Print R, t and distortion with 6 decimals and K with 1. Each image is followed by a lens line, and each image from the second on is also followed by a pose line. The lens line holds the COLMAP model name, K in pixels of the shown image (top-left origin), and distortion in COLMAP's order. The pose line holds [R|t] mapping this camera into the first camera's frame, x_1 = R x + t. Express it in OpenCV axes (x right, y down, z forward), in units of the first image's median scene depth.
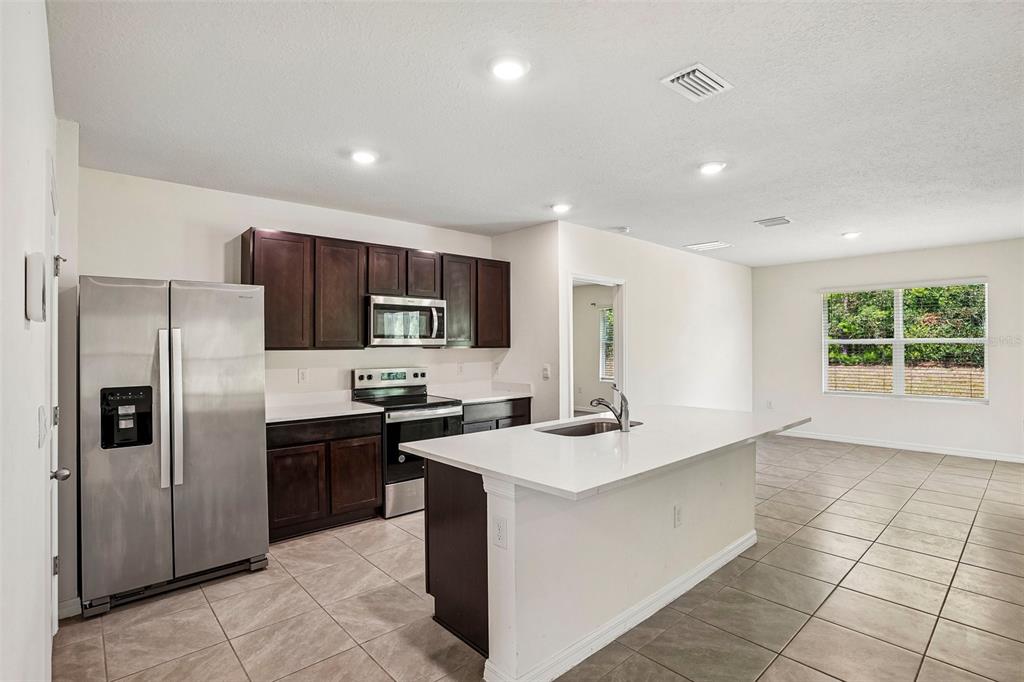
lens RADIAL K [[496.0, 0, 517.3], [0, 496.0, 346.4], [0, 0, 1]] dist [-0.031243, 0.000133]
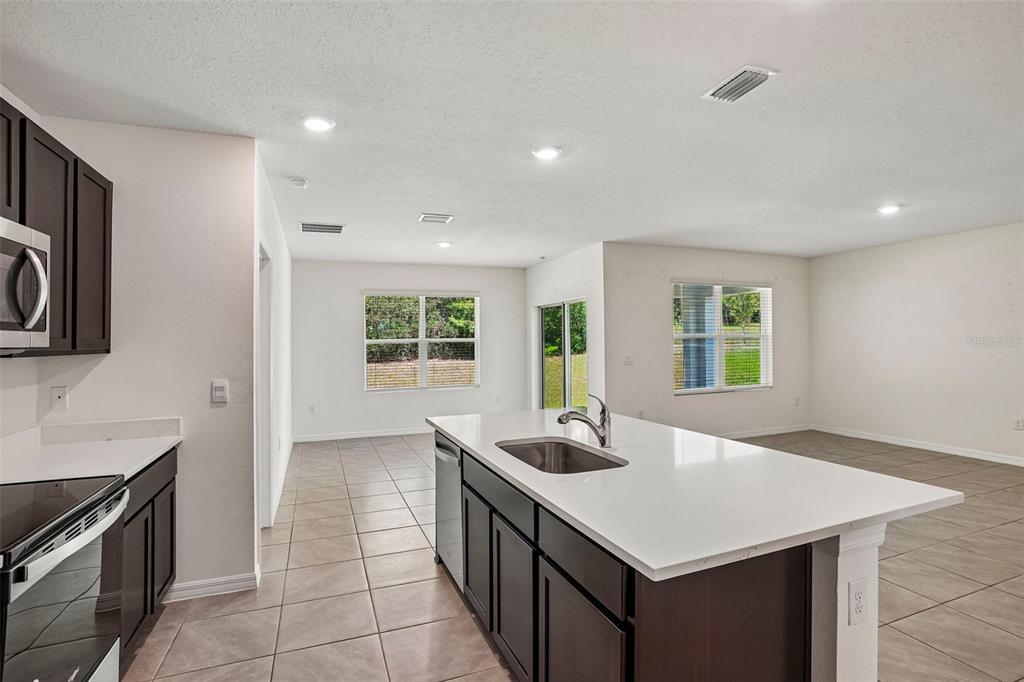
lens RADIAL K [[503.0, 0, 509.4], [0, 503.0, 341.7], [0, 0, 1]] dist [-0.081355, 0.035425]
pose [[0.365643, -0.003009, 0.930750, -0.368841], [0.016916, 0.999851, -0.003413, -0.000991], [-0.930602, 0.016992, 0.365639, 0.521278]]
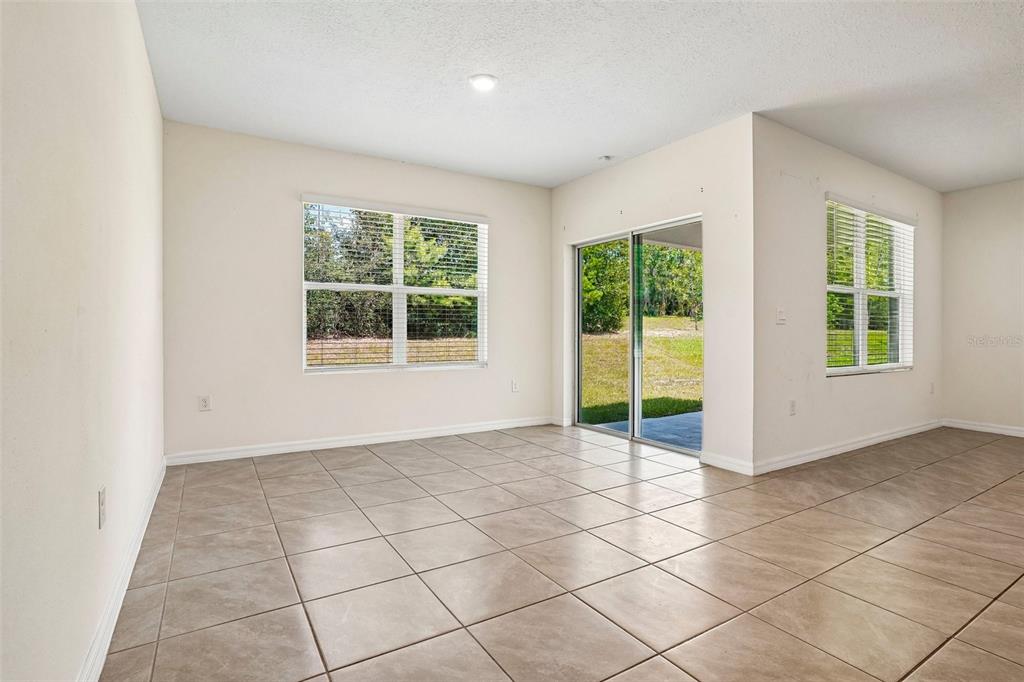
lens RADIAL K [[509.3, 0, 502.6], [0, 509.3, 340.9], [0, 0, 1]] dist [-0.087700, 0.035621]
pose [[0.210137, -0.016344, 0.977535, 0.127443], [-0.000913, 0.999857, 0.016914, 0.074656], [-0.977672, -0.004447, 0.210092, 0.989496]]
